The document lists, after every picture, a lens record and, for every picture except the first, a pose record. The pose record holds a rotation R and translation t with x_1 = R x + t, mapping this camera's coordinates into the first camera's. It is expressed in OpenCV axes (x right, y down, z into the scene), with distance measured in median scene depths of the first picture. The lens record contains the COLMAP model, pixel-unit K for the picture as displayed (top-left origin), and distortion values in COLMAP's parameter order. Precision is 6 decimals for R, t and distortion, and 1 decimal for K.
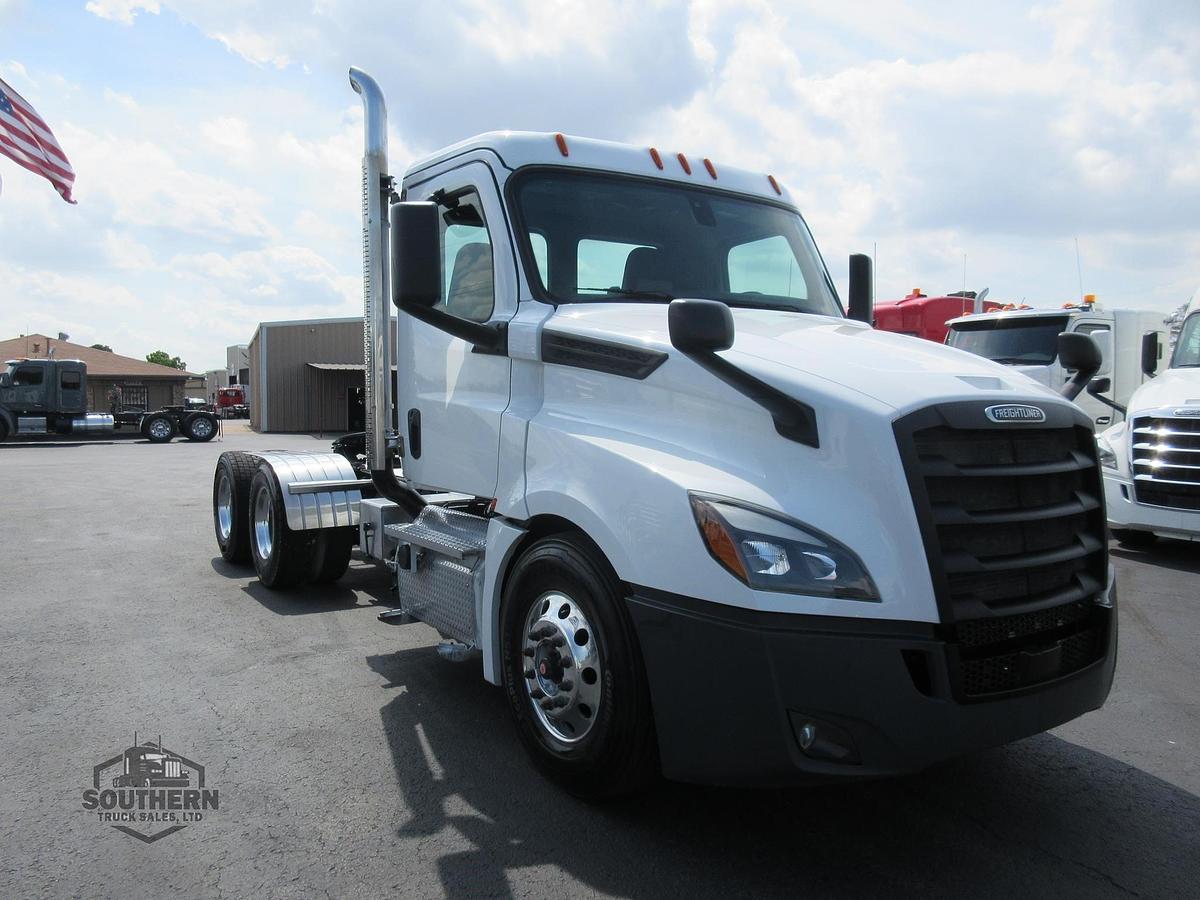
lens RADIAL K [[903.2, 0, 580.7], [0, 903.2, 454.7], [0, 0, 1]] dist [-0.004440, 0.025695]
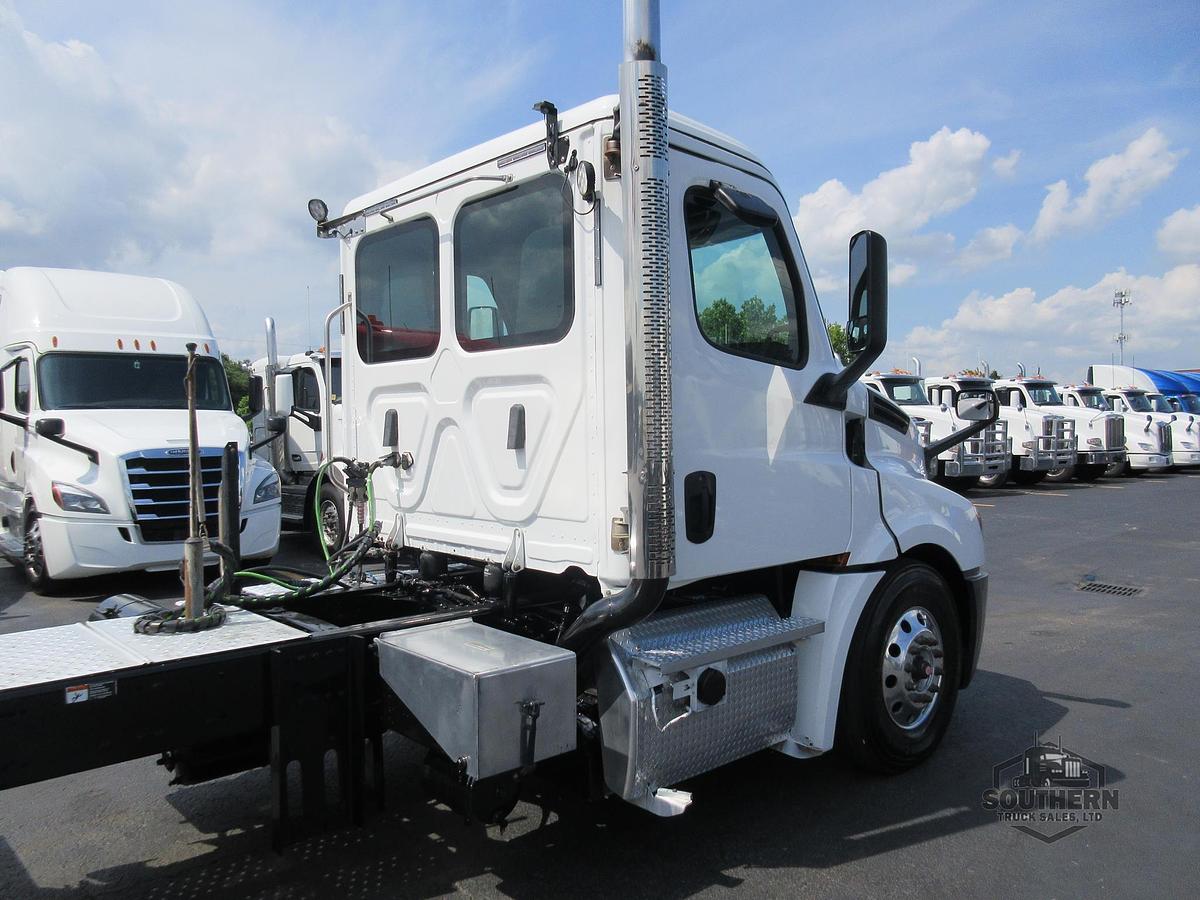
lens RADIAL K [[903.2, 0, 596.8], [0, 903.2, 449.7], [0, 0, 1]] dist [-0.004440, 0.025695]
pose [[-0.143627, -0.027272, 0.989256, -0.956461], [0.070040, 0.996833, 0.037649, -0.111617], [-0.987150, 0.074695, -0.141262, 1.302346]]
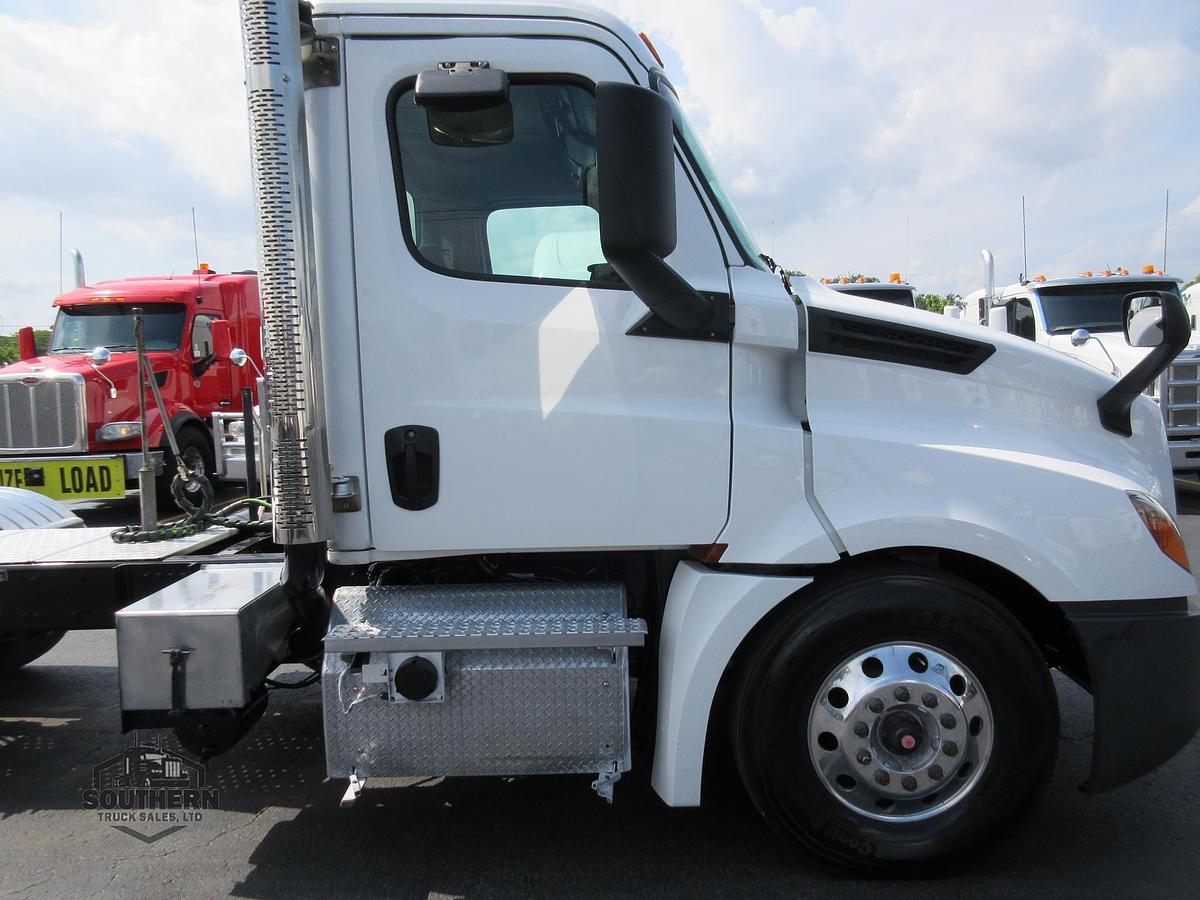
lens RADIAL K [[903.2, 0, 606.8], [0, 903.2, 453.0], [0, 0, 1]] dist [-0.004440, 0.025695]
pose [[0.552527, -0.091274, 0.828482, -0.665278], [0.075720, 0.995372, 0.059161, -0.065622], [-0.830048, 0.030045, 0.556882, 0.628272]]
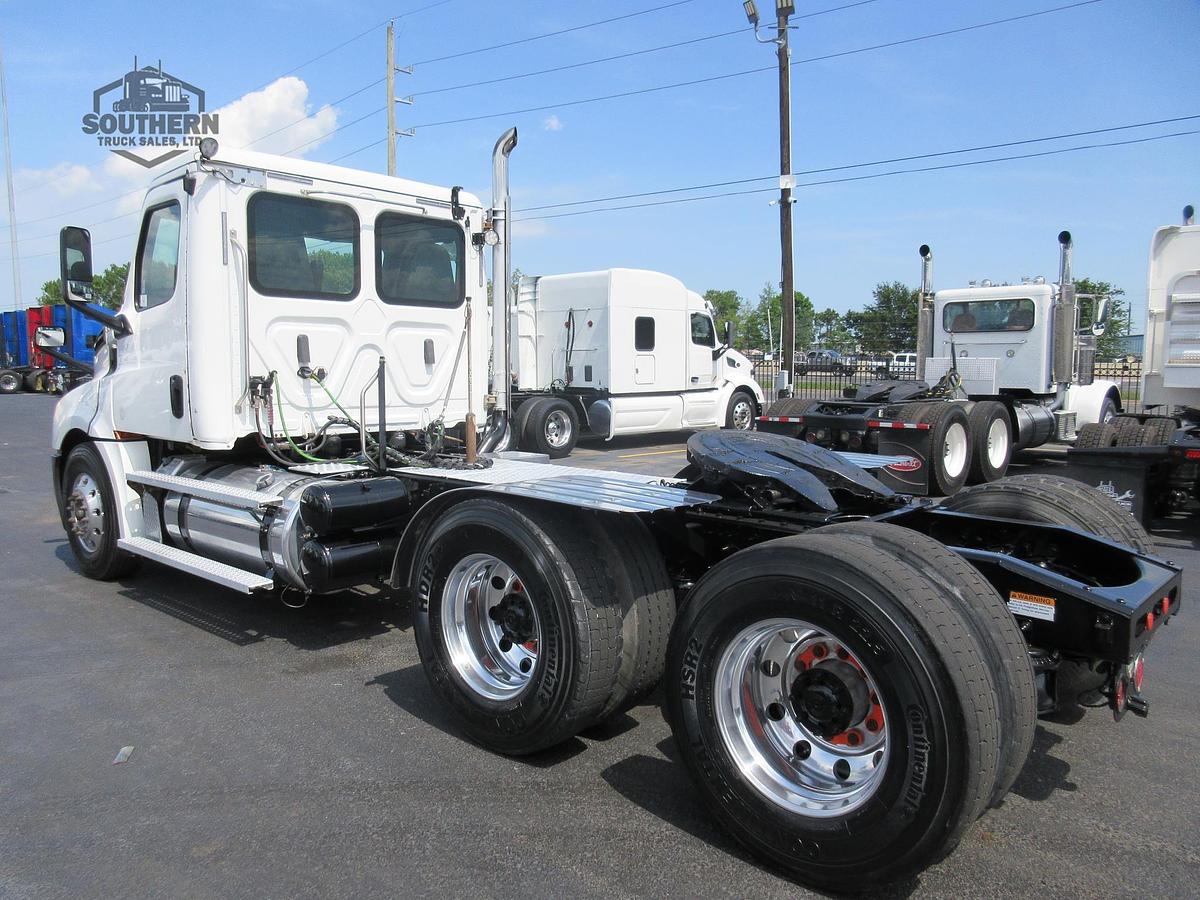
lens RADIAL K [[903.2, 0, 605.0], [0, 903.2, 454.8], [0, 0, 1]] dist [-0.004440, 0.025695]
pose [[-0.968287, 0.012940, -0.249507, -0.033910], [-0.028696, 0.986289, 0.162515, -0.189663], [0.248188, 0.164521, -0.954639, 2.799293]]
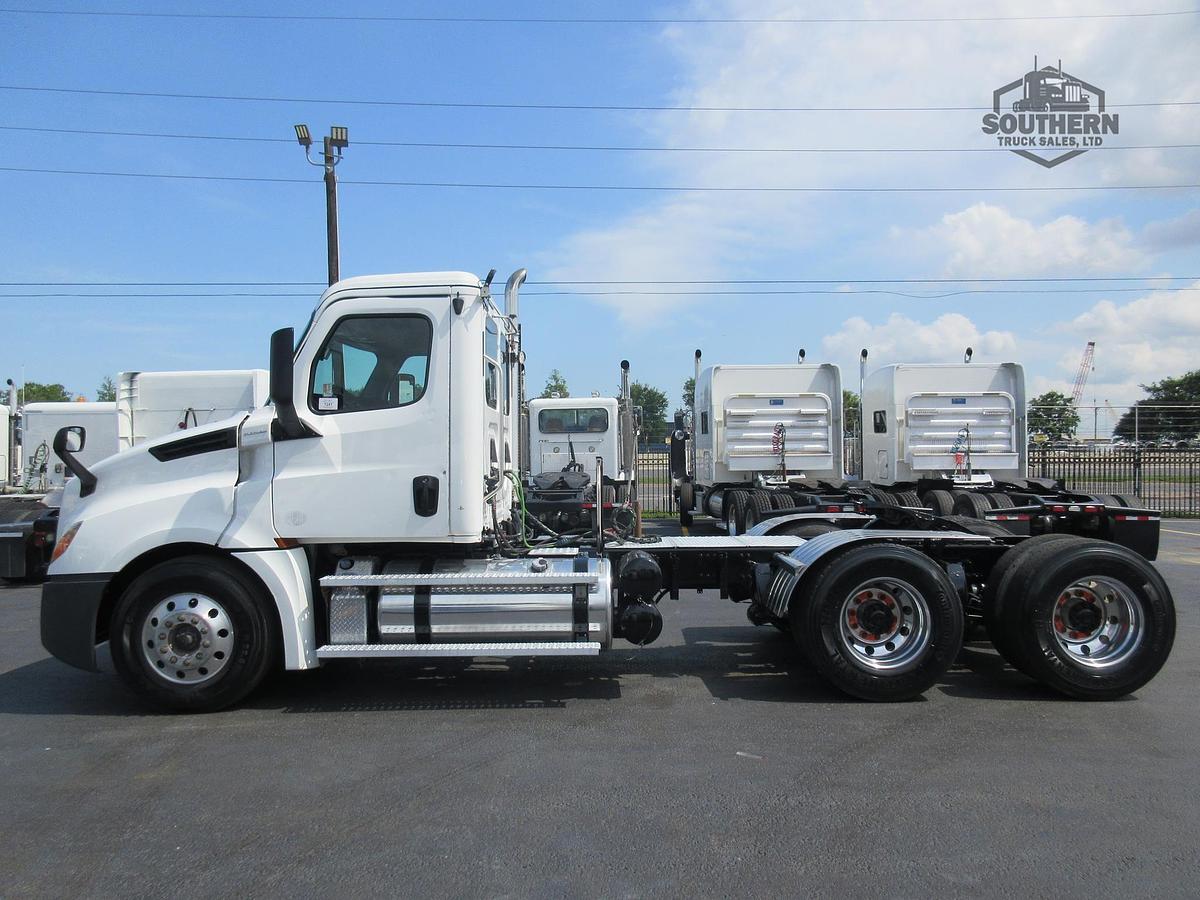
lens RADIAL K [[903.2, 0, 605.0], [0, 903.2, 441.2], [0, 0, 1]] dist [-0.004440, 0.025695]
pose [[-0.552924, -0.013867, -0.833117, 1.218069], [-0.043316, 0.998988, 0.012120, -0.155662], [0.832105, 0.042789, -0.552965, 2.381222]]
